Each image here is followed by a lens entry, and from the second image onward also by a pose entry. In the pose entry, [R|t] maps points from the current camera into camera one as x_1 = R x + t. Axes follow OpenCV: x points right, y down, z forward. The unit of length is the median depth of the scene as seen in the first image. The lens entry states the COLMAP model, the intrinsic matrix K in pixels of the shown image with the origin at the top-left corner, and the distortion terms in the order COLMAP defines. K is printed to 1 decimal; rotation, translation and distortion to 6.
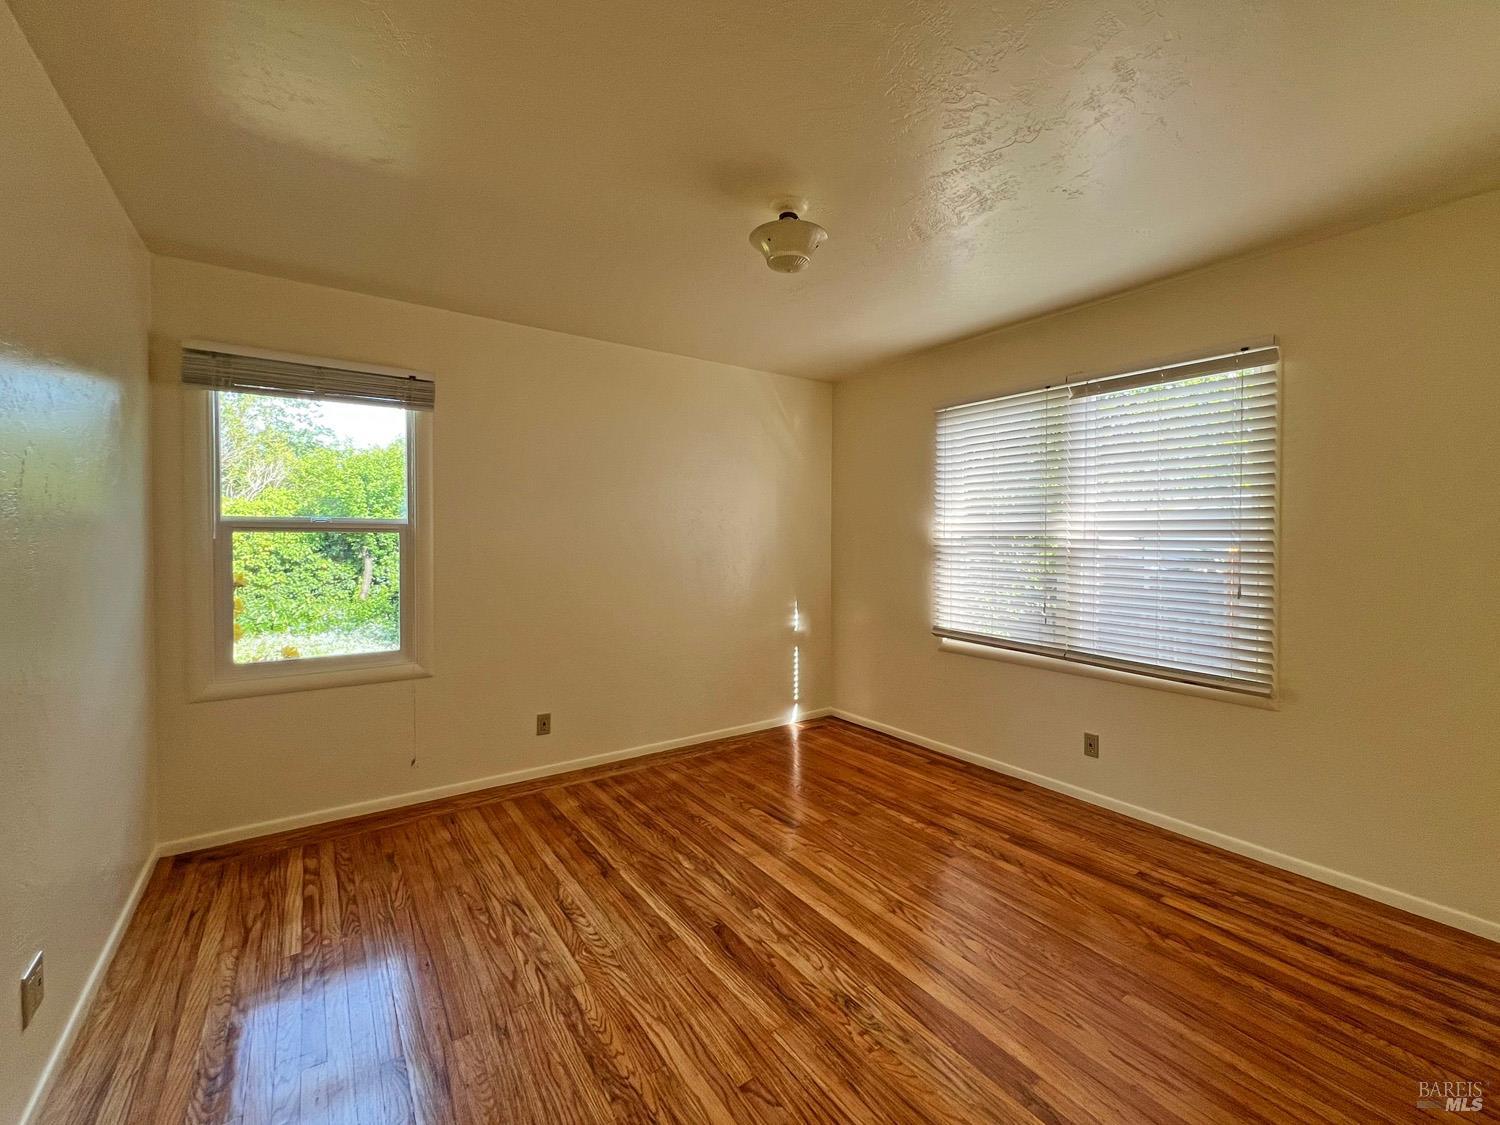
lens RADIAL K [[593.5, 0, 750.8], [0, 593.5, 555.3], [0, 0, 1]] dist [-0.001611, -0.000044]
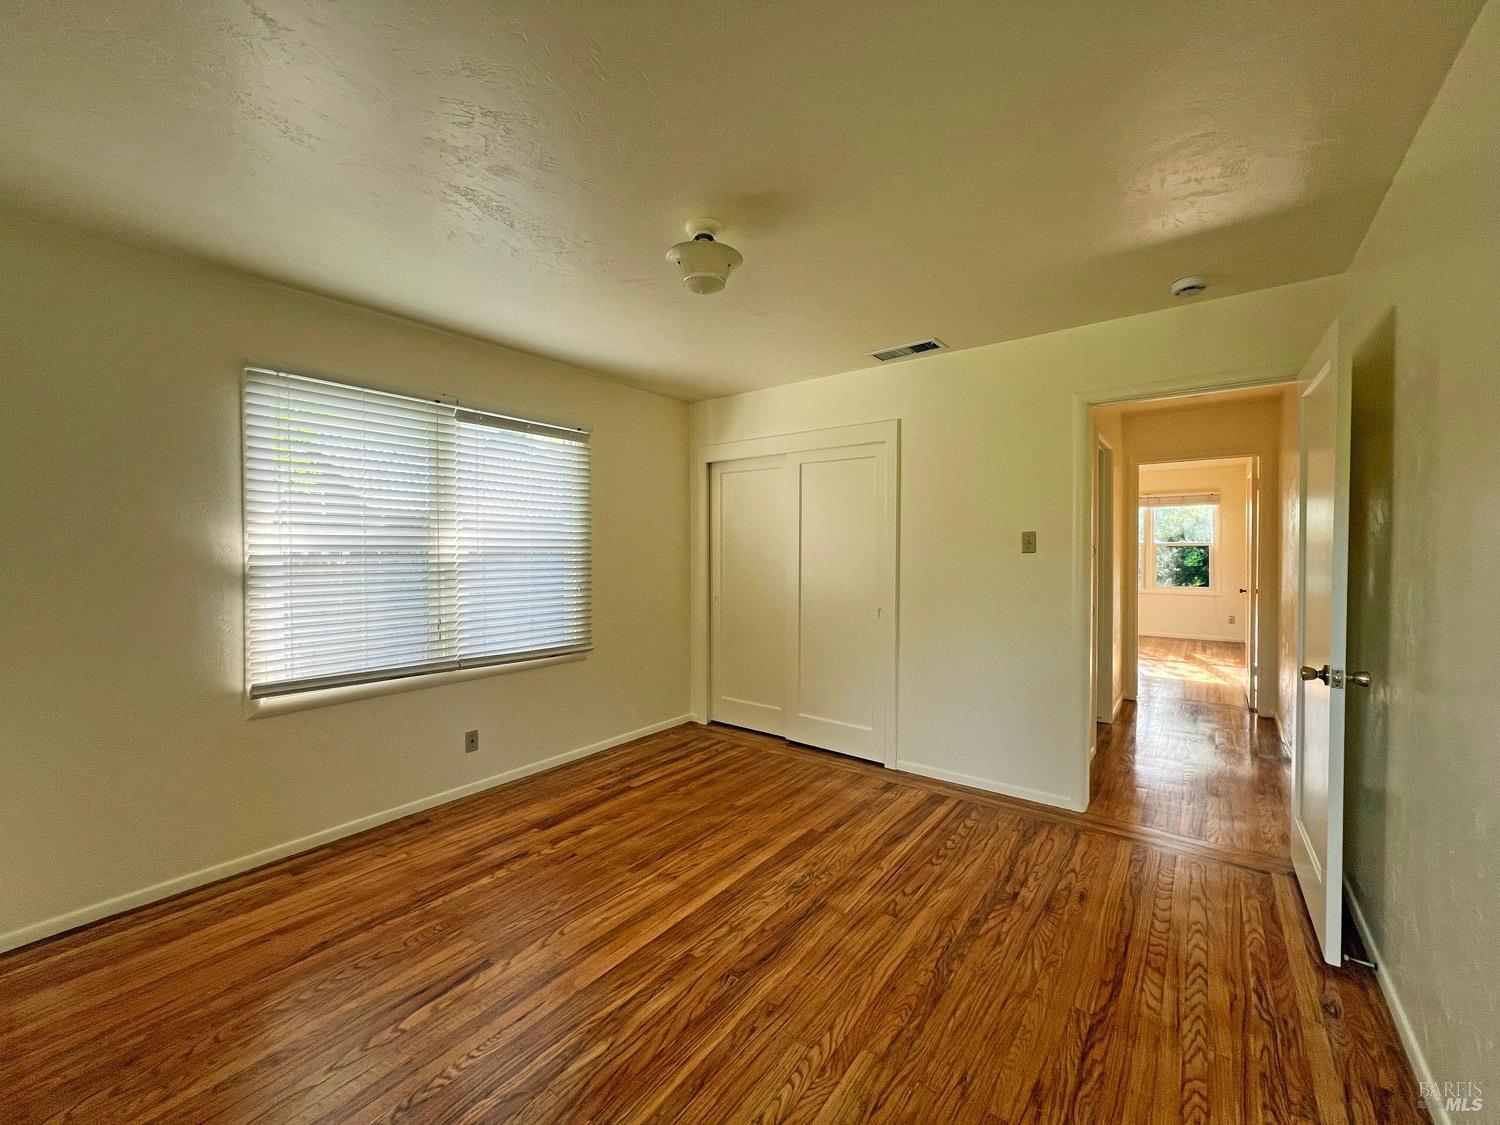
lens RADIAL K [[593.5, 0, 750.8], [0, 593.5, 555.3], [0, 0, 1]] dist [-0.001611, -0.000044]
pose [[-0.268493, -0.013773, 0.963183, -0.801940], [0.032030, 0.999217, 0.023216, -0.042164], [-0.962749, 0.037084, -0.267841, 1.015821]]
